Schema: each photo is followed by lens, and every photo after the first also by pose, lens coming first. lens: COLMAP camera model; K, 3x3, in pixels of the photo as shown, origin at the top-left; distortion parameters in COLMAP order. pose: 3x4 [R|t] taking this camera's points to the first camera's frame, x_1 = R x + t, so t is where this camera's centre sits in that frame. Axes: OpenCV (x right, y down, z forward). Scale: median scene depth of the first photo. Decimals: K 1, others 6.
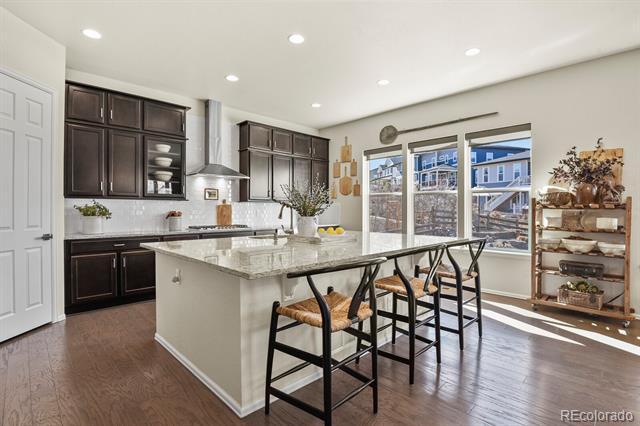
lens RADIAL K [[312.4, 0, 321.7], [0, 312.4, 210.5], [0, 0, 1]] dist [-0.017168, -0.001967]
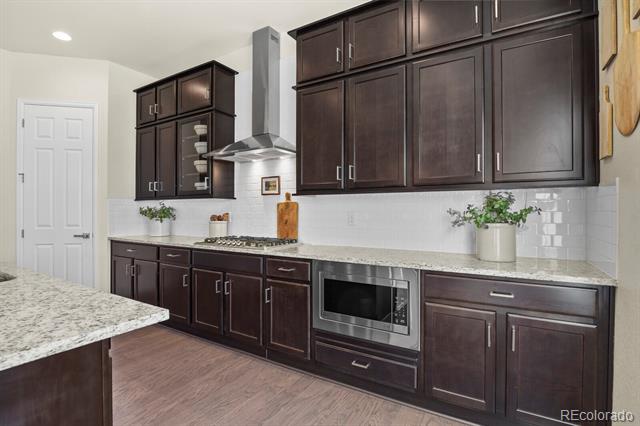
lens RADIAL K [[312.4, 0, 324.7], [0, 312.4, 211.7], [0, 0, 1]] dist [-0.017168, -0.001967]
pose [[0.239879, 0.003841, -0.970795, 0.288993], [0.000206, 0.999992, 0.004008, -0.004578], [0.970803, -0.001162, 0.239876, 1.074413]]
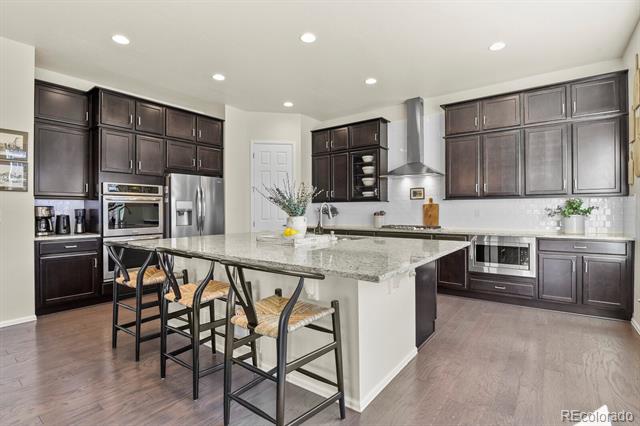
lens RADIAL K [[312.4, 0, 323.1], [0, 312.4, 209.7], [0, 0, 1]] dist [-0.017168, -0.001967]
pose [[0.143784, -0.003754, -0.989602, 0.640089], [0.002286, 0.999991, -0.003461, 0.000762], [0.989606, -0.001765, 0.143792, 0.637662]]
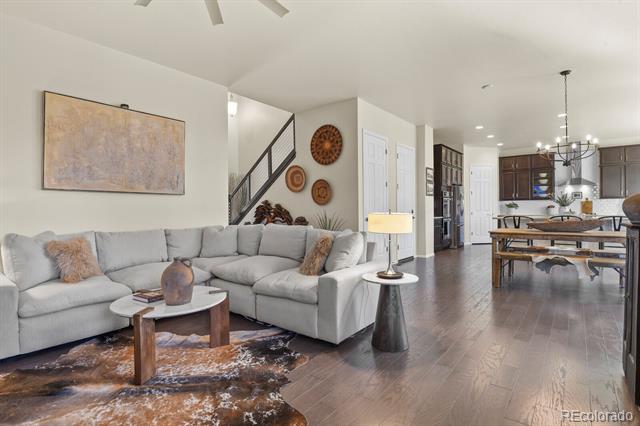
lens RADIAL K [[312.4, 0, 329.8], [0, 312.4, 211.2], [0, 0, 1]] dist [-0.017168, -0.001967]
pose [[0.113865, 0.007078, -0.993471, 1.343417], [0.005136, 0.999957, 0.007713, 0.017685], [0.993483, -0.005980, 0.113824, -0.632026]]
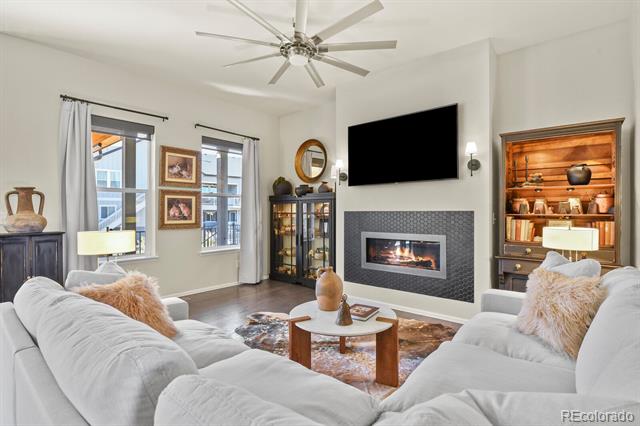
lens RADIAL K [[312.4, 0, 319.2], [0, 312.4, 209.2], [0, 0, 1]] dist [-0.017168, -0.001967]
pose [[-0.095580, 0.002680, 0.995418, 0.343421], [0.001302, 0.999996, -0.002567, -0.006571], [-0.995421, 0.001051, -0.095583, -0.737478]]
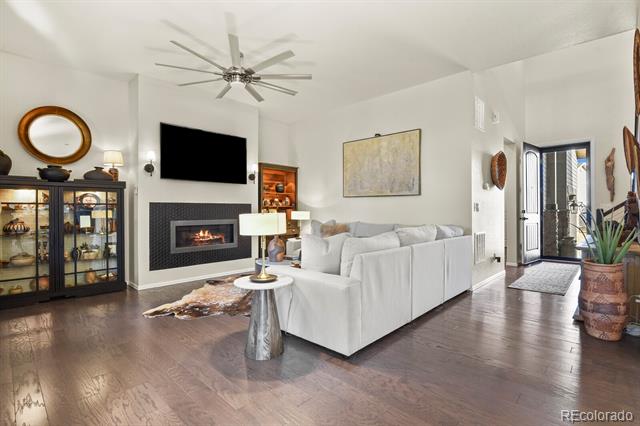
lens RADIAL K [[312.4, 0, 320.3], [0, 312.4, 208.0], [0, 0, 1]] dist [-0.017168, -0.001967]
pose [[-0.999600, 0.003215, -0.028102, 0.757887], [0.003380, 0.999977, -0.005816, 0.021098], [0.028083, -0.005909, -0.999588, 0.029333]]
